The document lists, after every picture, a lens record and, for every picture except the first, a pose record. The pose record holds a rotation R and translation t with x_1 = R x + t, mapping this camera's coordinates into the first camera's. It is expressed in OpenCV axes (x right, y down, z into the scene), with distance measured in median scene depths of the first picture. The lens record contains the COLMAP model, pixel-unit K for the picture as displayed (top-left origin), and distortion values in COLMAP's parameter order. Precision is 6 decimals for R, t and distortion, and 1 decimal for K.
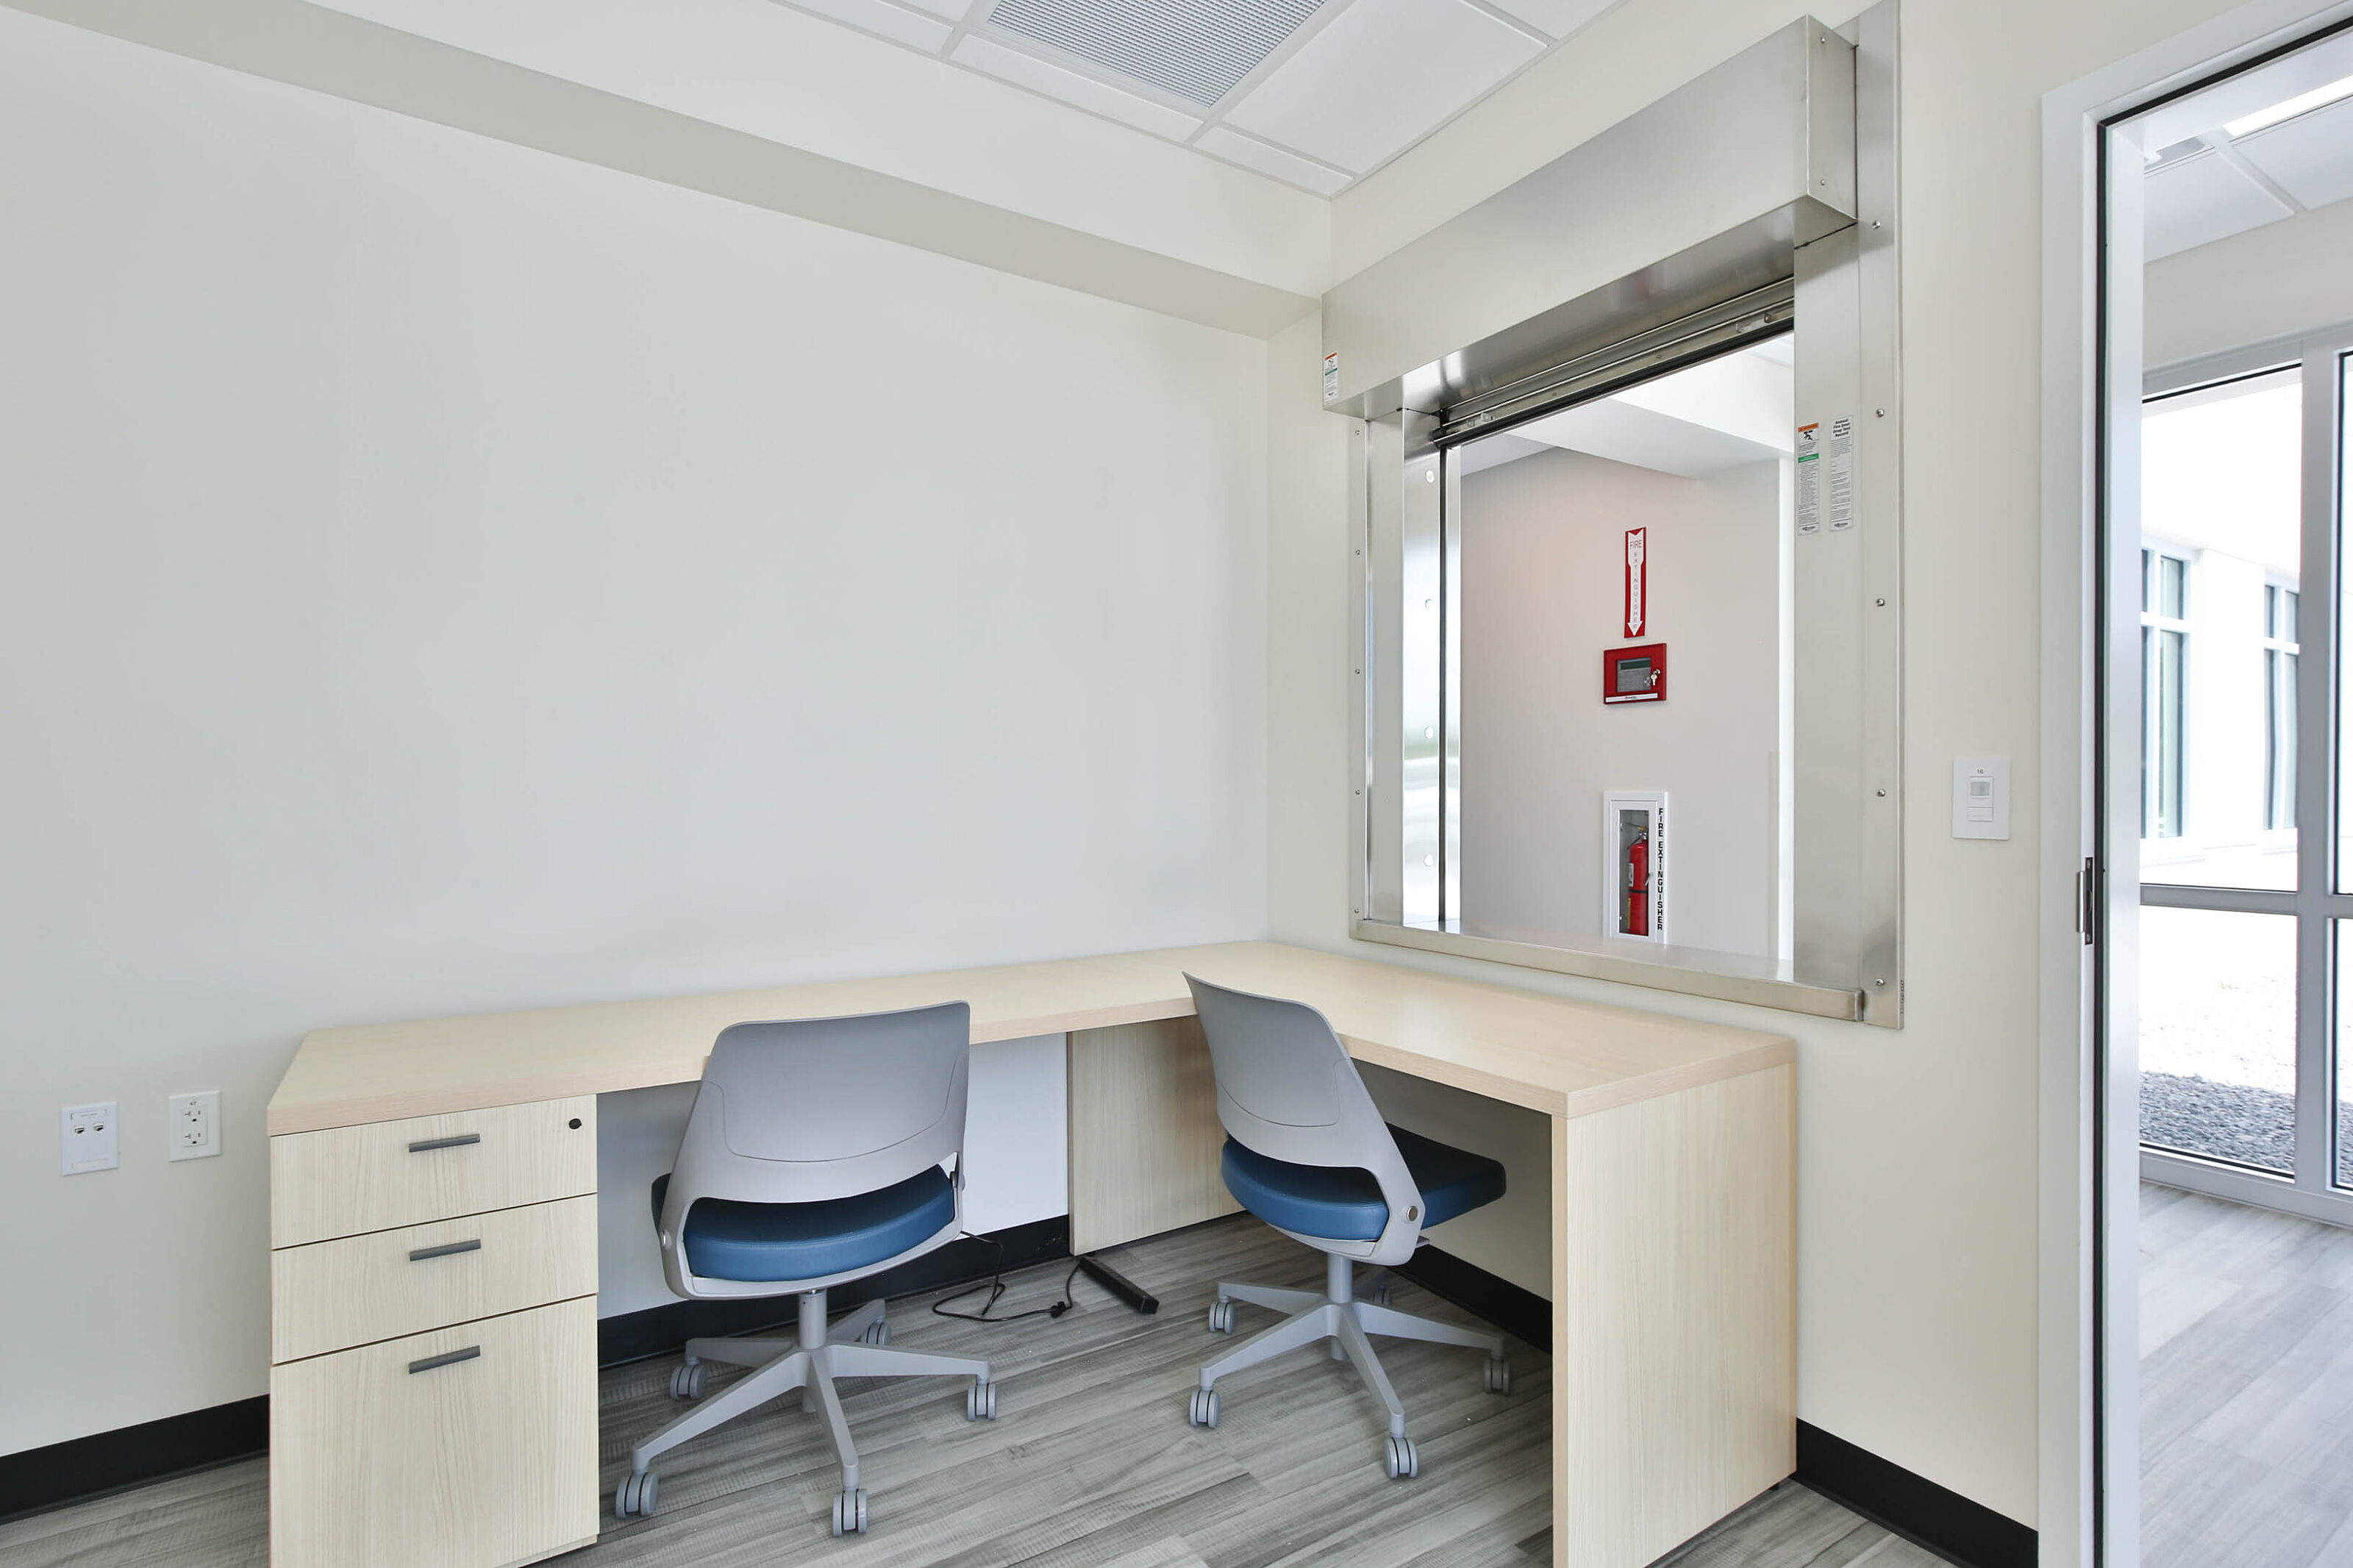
lens RADIAL K [[1123.0, 0, 1177.7], [0, 1123.0, 789.5], [0, 0, 1]] dist [-0.031705, 0.007373]
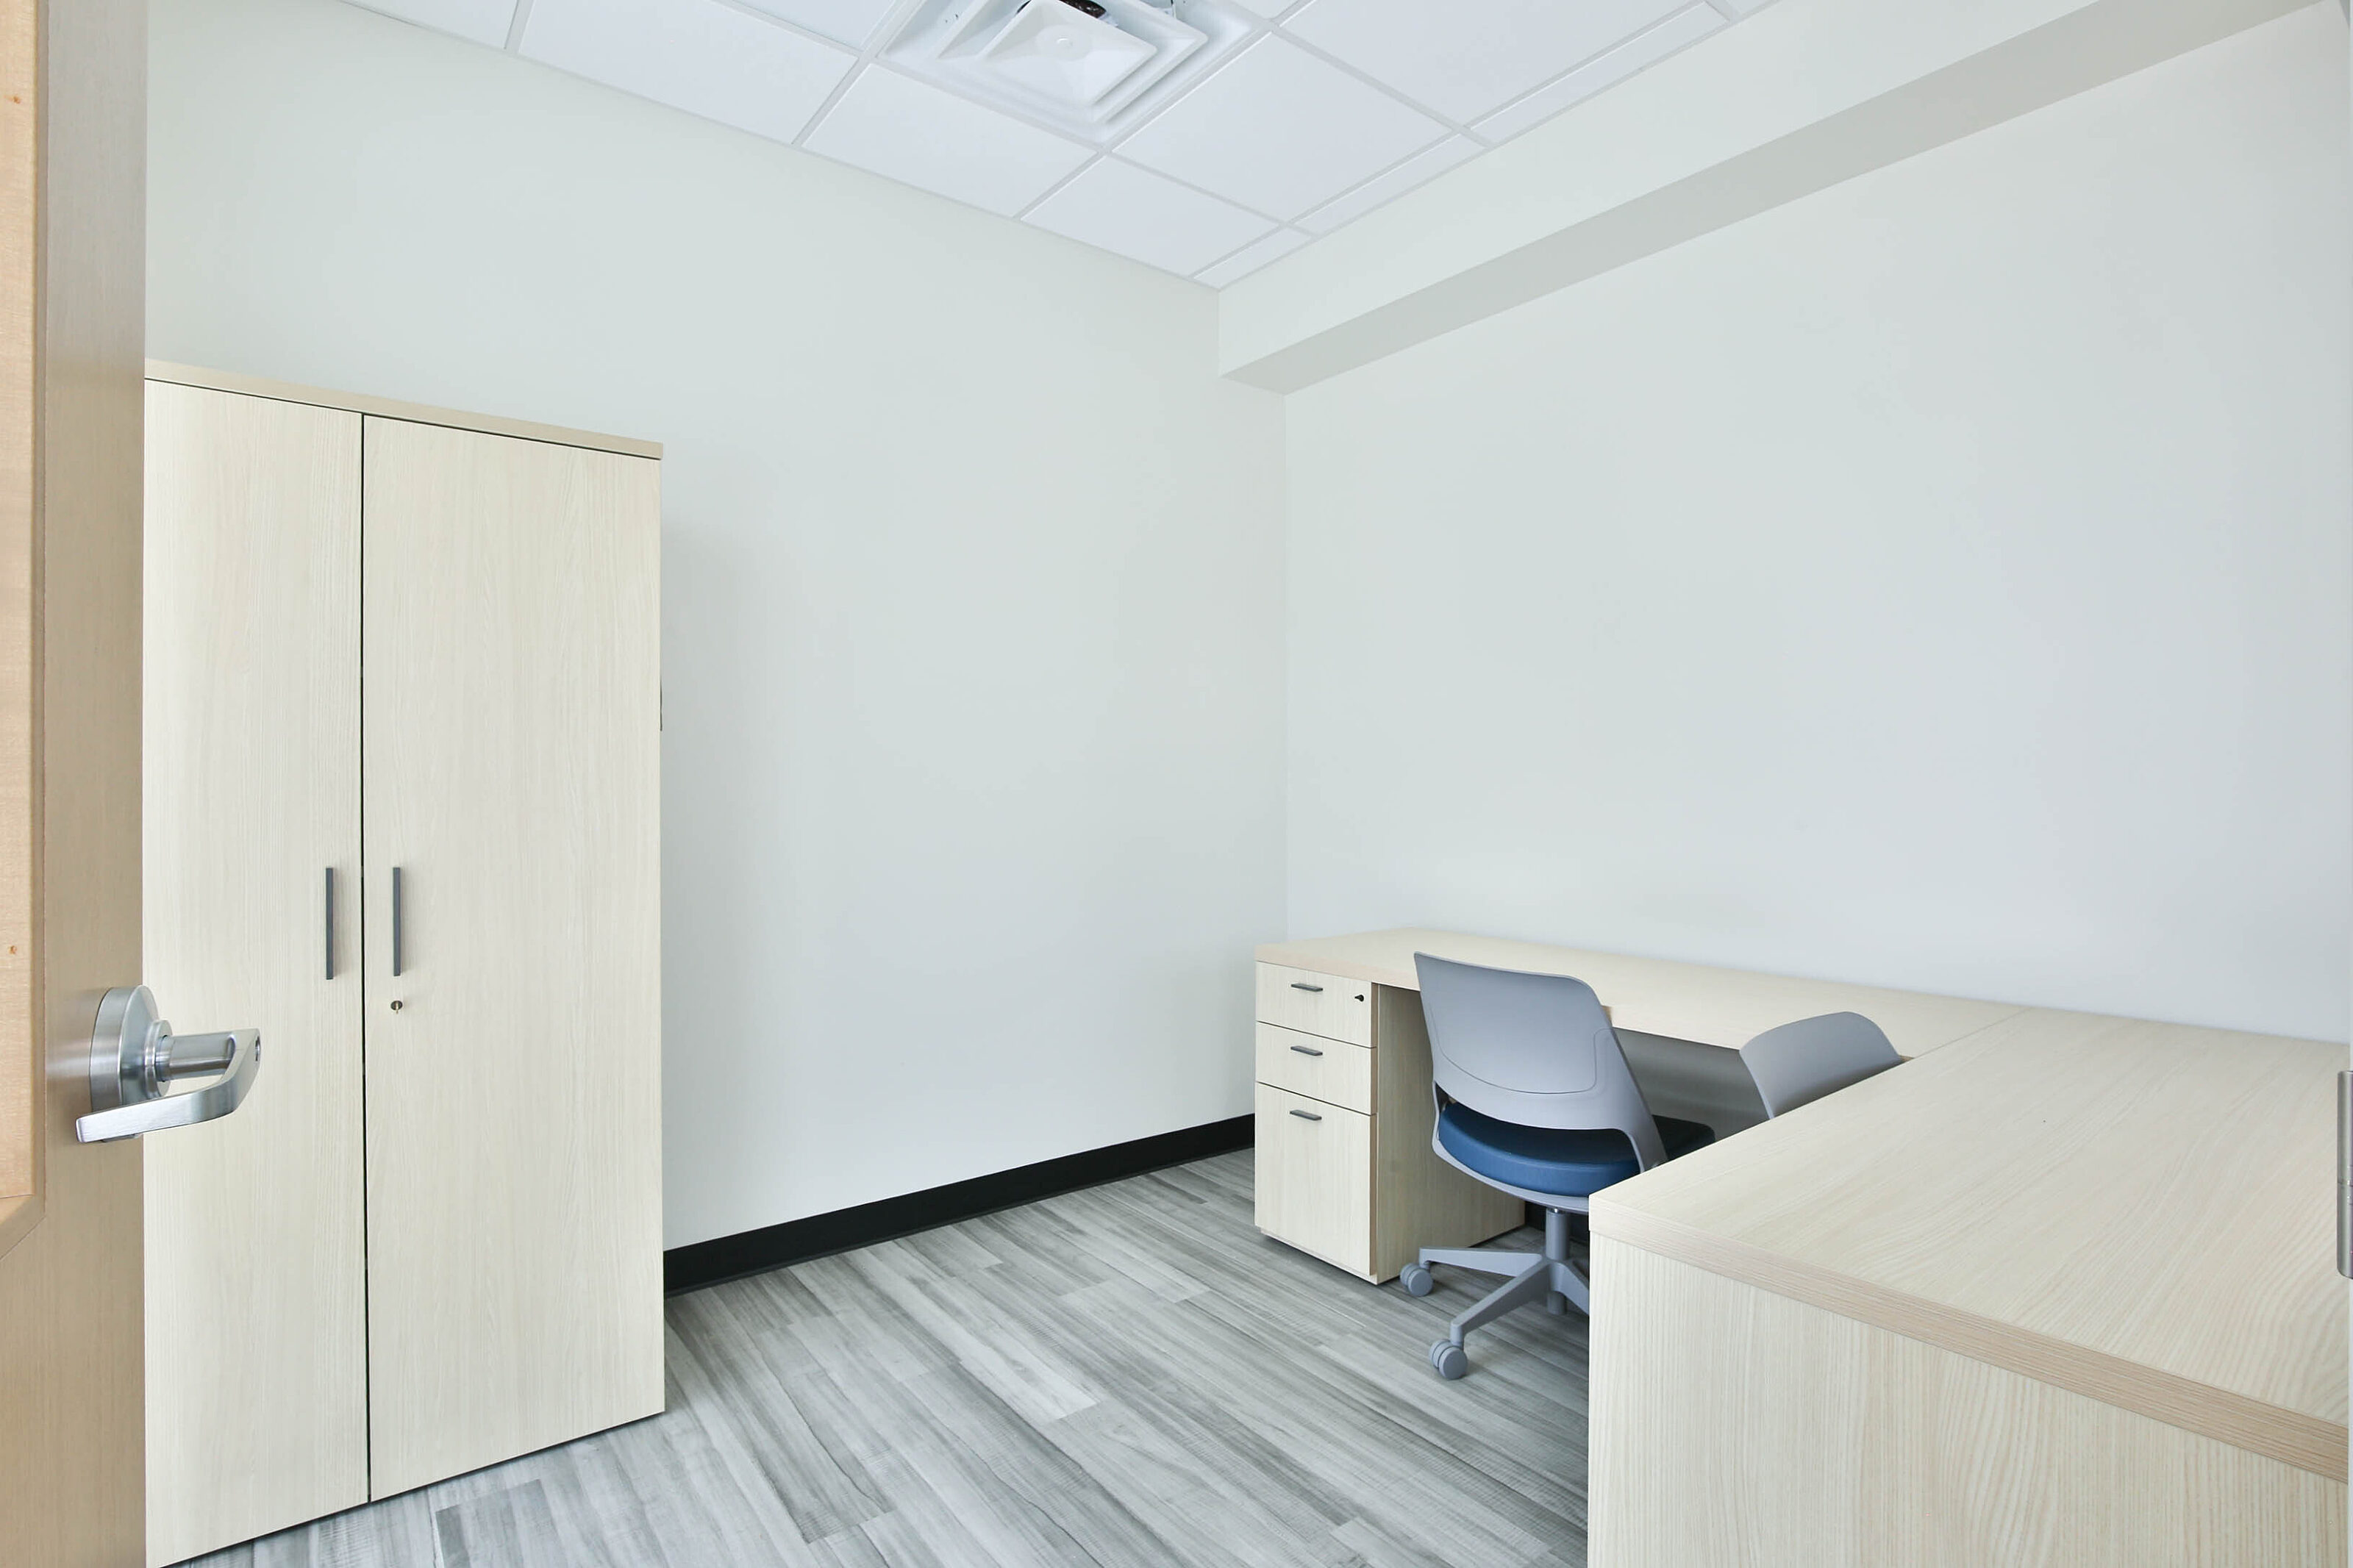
lens RADIAL K [[1123.0, 0, 1177.6], [0, 1123.0, 780.9], [0, 0, 1]] dist [-0.031705, 0.007373]
pose [[0.090384, 0.003744, -0.995900, 0.953352], [-0.002002, 0.999992, 0.003577, -0.002332], [0.995905, 0.001670, 0.090391, 0.600785]]
